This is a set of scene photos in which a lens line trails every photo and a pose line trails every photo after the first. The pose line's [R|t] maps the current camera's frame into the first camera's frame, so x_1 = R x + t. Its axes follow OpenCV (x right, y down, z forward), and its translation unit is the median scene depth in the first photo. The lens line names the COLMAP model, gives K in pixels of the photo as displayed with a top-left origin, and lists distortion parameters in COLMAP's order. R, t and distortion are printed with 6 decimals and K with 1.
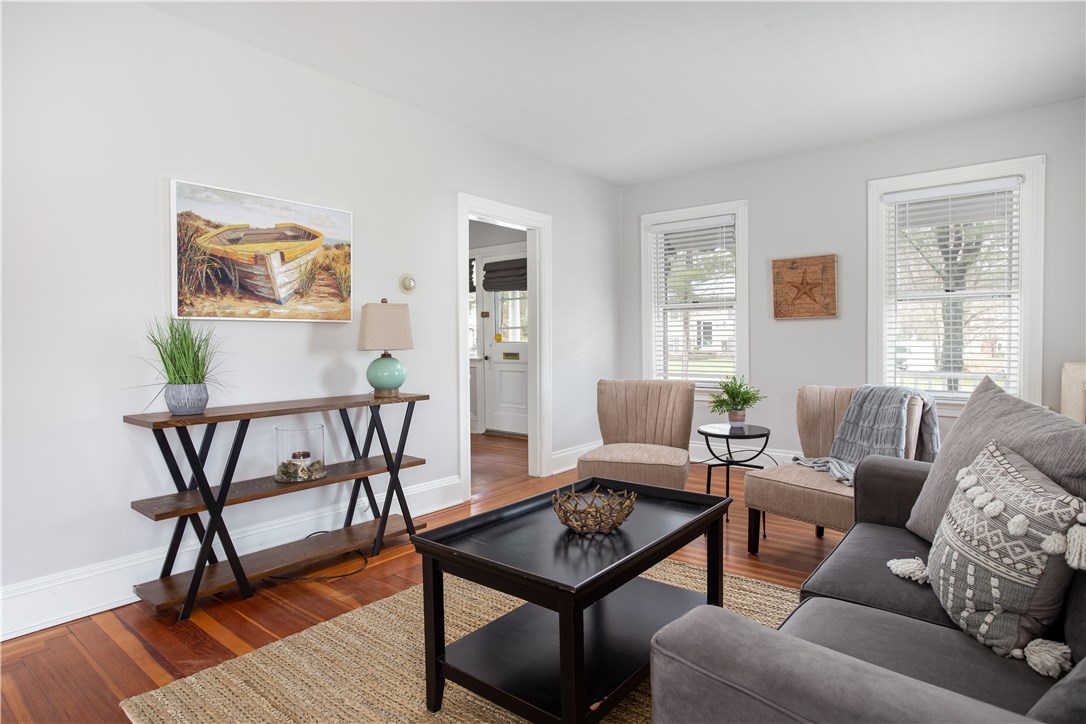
lens RADIAL K [[590.7, 0, 549.2], [0, 590.7, 355.5], [0, 0, 1]] dist [-0.023629, 0.000305]
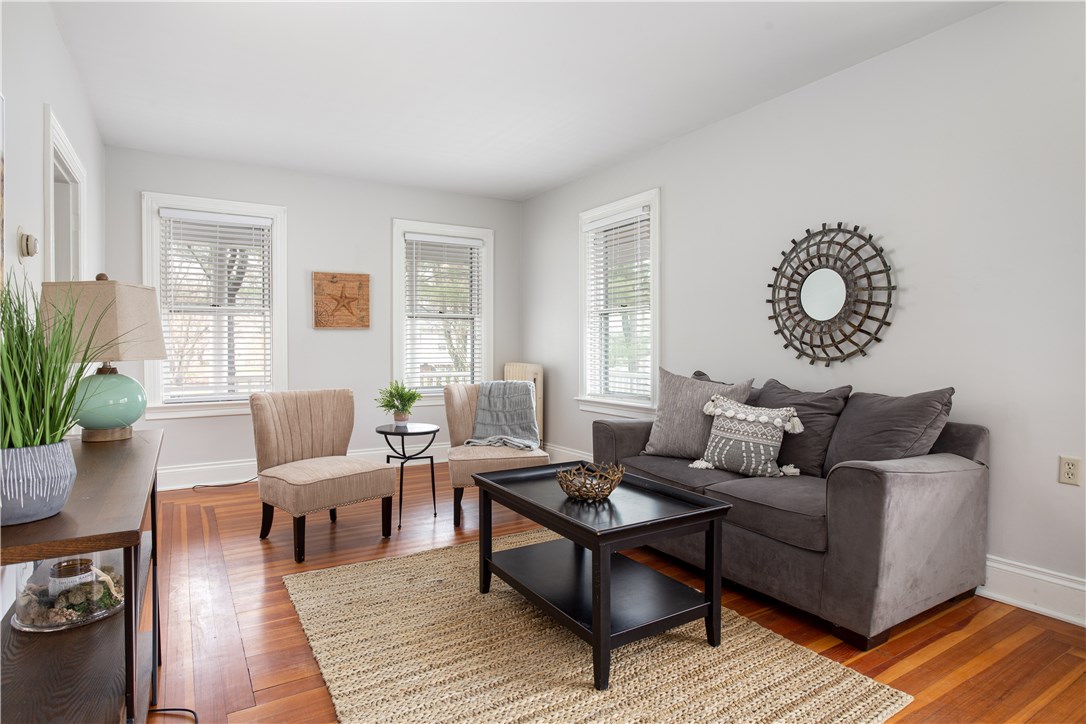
lens RADIAL K [[590.7, 0, 549.2], [0, 590.7, 355.5], [0, 0, 1]] dist [-0.023629, 0.000305]
pose [[0.343236, -0.005510, 0.939233, -0.484710], [0.017477, 0.999847, -0.000521, -0.005188], [-0.939086, 0.016594, 0.343280, 0.262402]]
